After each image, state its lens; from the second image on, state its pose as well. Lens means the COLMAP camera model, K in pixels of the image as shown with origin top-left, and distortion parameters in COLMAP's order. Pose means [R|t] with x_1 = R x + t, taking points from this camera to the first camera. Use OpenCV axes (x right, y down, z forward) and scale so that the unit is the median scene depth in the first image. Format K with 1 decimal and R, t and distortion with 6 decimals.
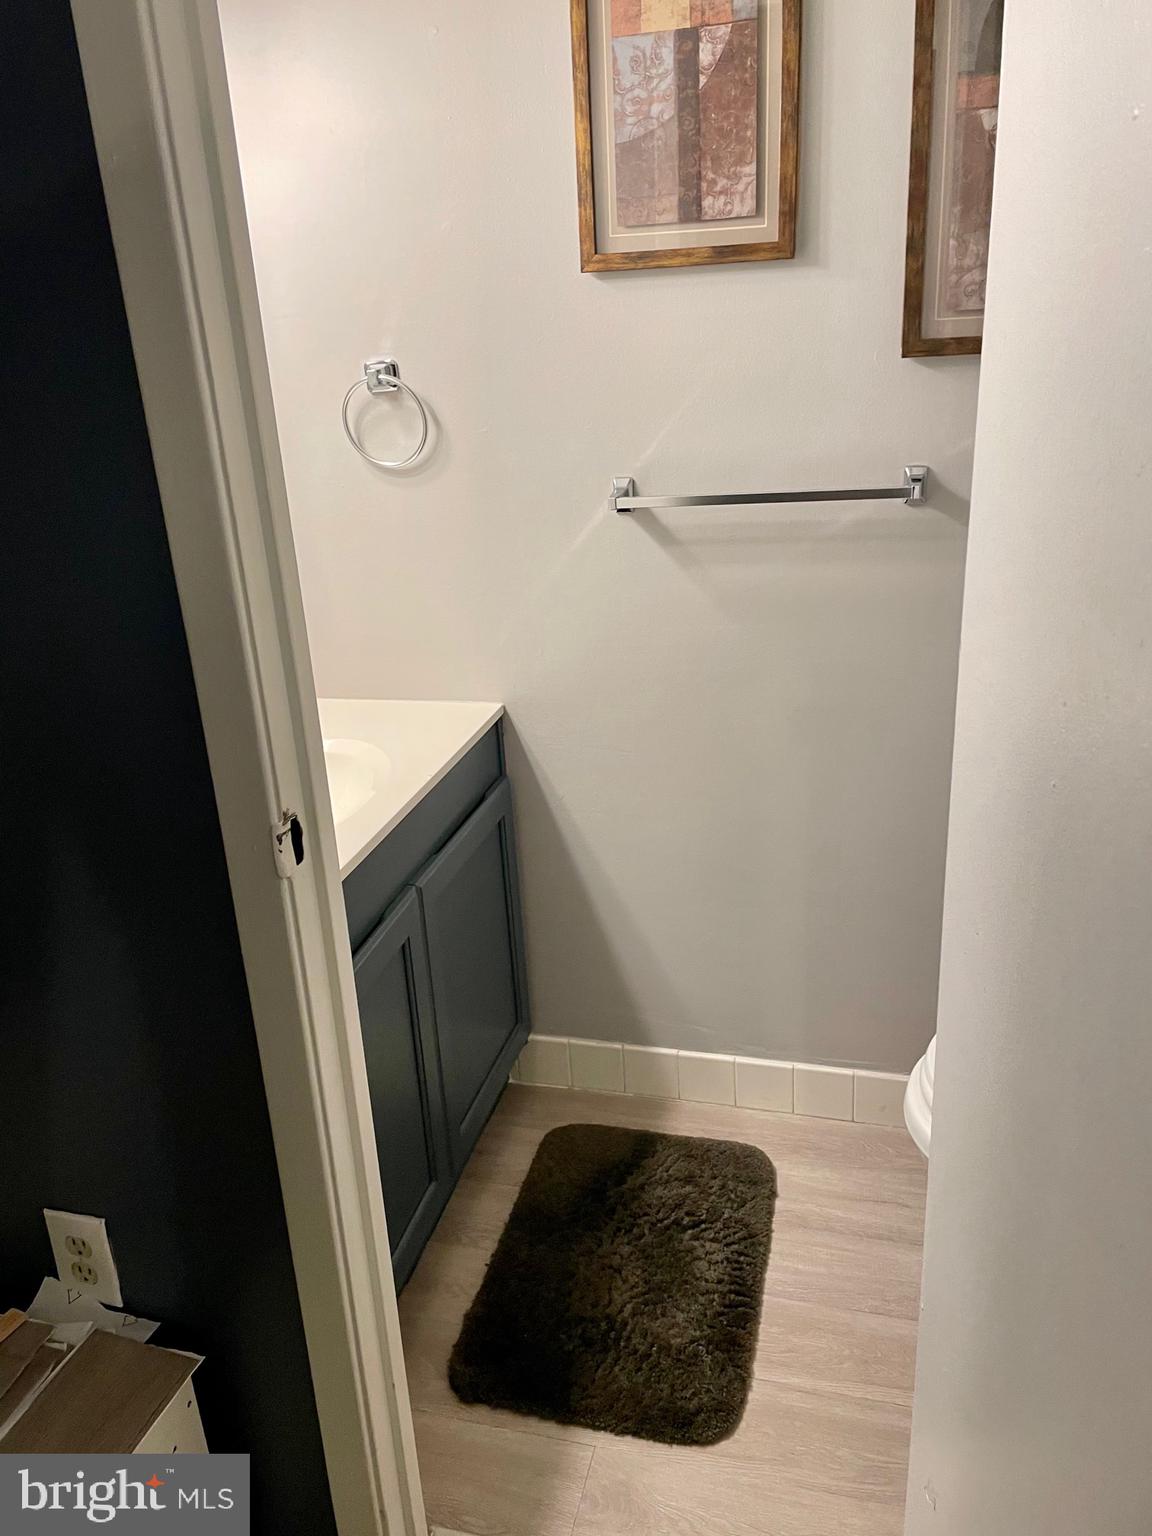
lens RADIAL K [[1174.3, 0, 578.6], [0, 1174.3, 775.8], [0, 0, 1]] dist [0.033618, -0.042130]
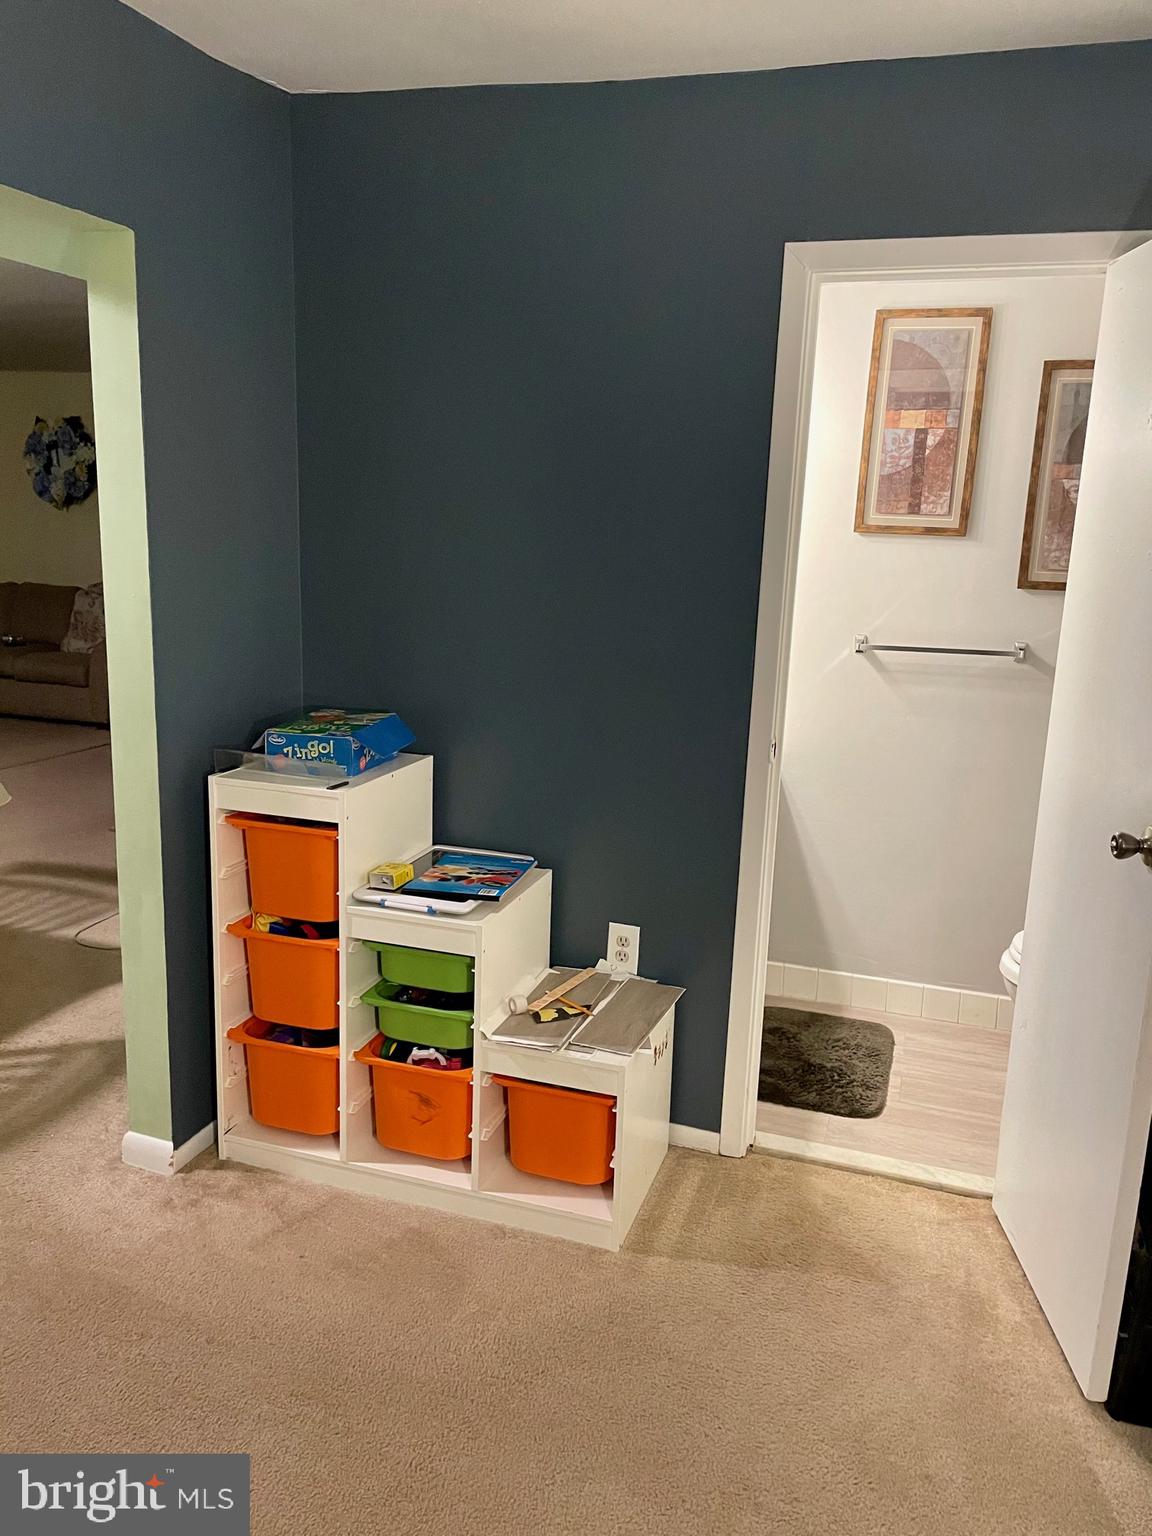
lens RADIAL K [[1174.3, 0, 573.6], [0, 1174.3, 766.7], [0, 0, 1]] dist [0.033618, -0.042130]
pose [[0.993759, 0.104047, -0.040221, -0.364378], [-0.109325, 0.980086, -0.165770, 0.357543], [0.022172, 0.169132, 0.985344, -0.942033]]
